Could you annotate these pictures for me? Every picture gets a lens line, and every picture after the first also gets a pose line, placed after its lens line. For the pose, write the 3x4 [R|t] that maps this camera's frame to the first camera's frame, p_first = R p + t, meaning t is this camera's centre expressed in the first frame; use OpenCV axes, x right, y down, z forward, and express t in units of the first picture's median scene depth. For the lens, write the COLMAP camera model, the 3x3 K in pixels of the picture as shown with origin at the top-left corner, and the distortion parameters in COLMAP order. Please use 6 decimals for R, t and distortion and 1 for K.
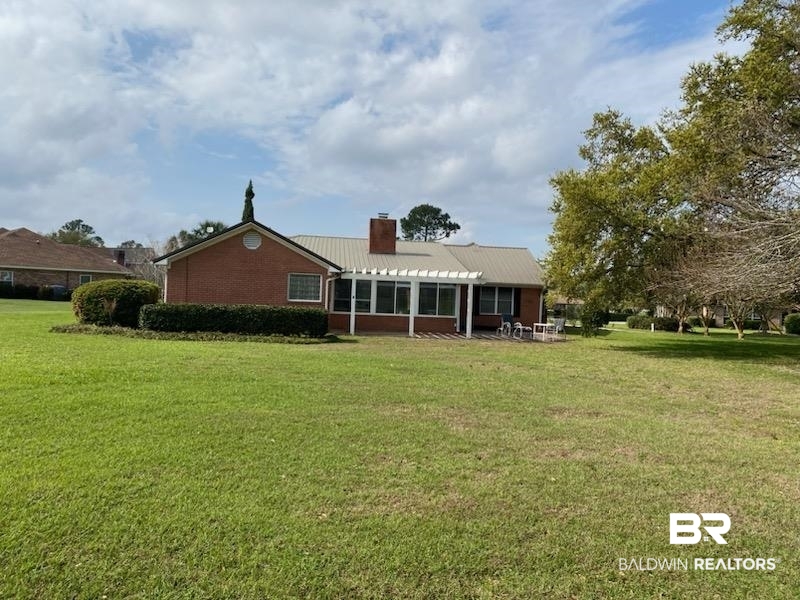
lens RADIAL K [[613.7, 0, 400.0], [0, 613.7, 300.0], [0, 0, 1]] dist [0.050532, -0.047284]
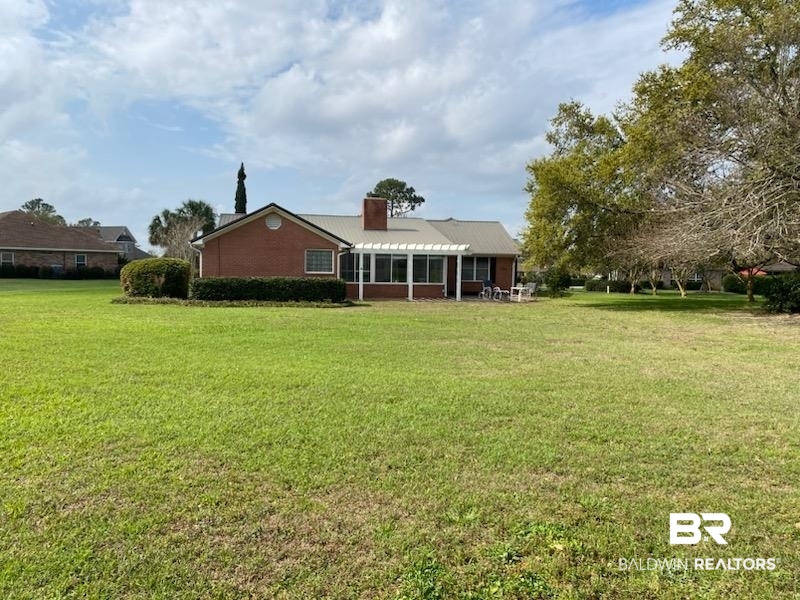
lens RADIAL K [[669.6, 0, 359.2], [0, 669.6, 300.2], [0, 0, 1]] dist [0.051150, -0.089120]
pose [[0.998645, -0.025906, 0.045143, -0.110835], [0.024054, 0.998866, 0.041093, 0.002560], [-0.046156, -0.039951, 0.998135, -0.225178]]
